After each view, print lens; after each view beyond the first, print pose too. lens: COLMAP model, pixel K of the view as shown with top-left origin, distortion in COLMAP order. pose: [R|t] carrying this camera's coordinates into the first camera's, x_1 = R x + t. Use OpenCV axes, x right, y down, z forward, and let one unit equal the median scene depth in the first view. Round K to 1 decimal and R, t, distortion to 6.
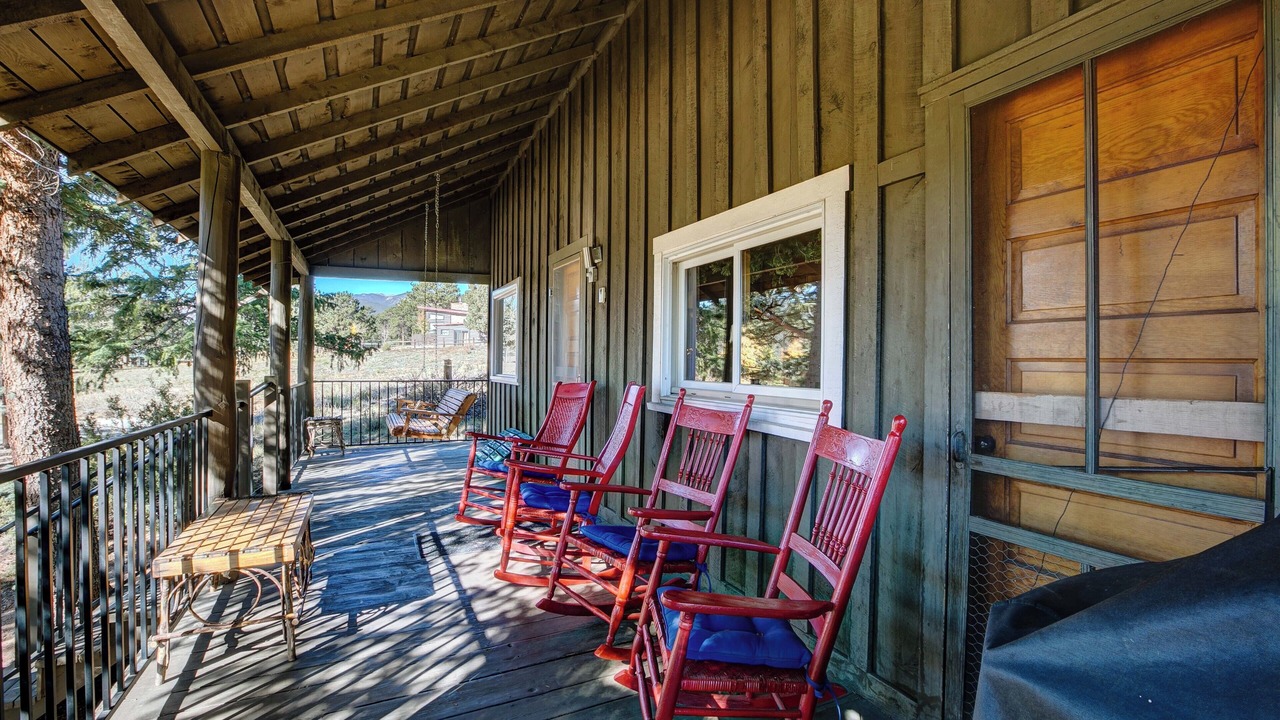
lens RADIAL K [[577.3, 0, 640.0], [0, 577.3, 360.0], [0, 0, 1]] dist [-0.045632, 0.022991]
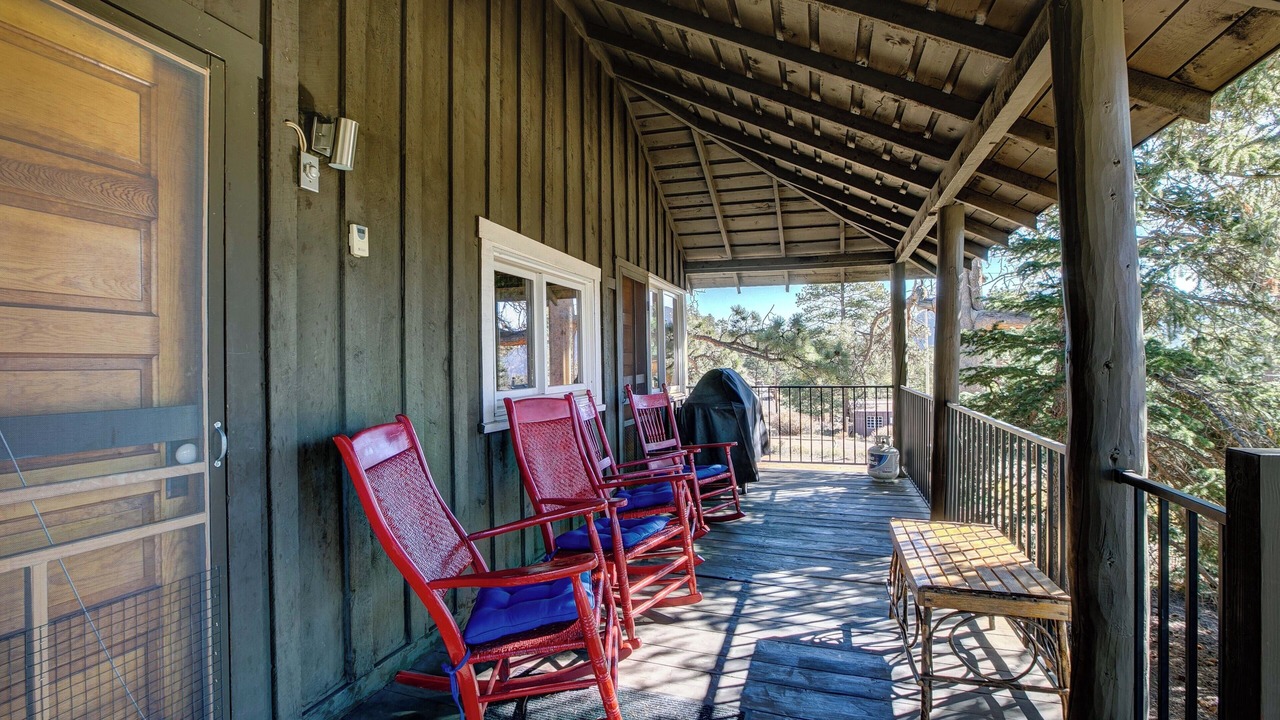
lens RADIAL K [[577.3, 0, 640.0], [0, 577.3, 360.0], [0, 0, 1]] dist [-0.045632, 0.022991]
pose [[-0.726544, 0.005615, 0.687097, -0.895907], [0.011274, 0.999929, 0.003751, -0.020861], [-0.687028, 0.010471, -0.726556, 1.894464]]
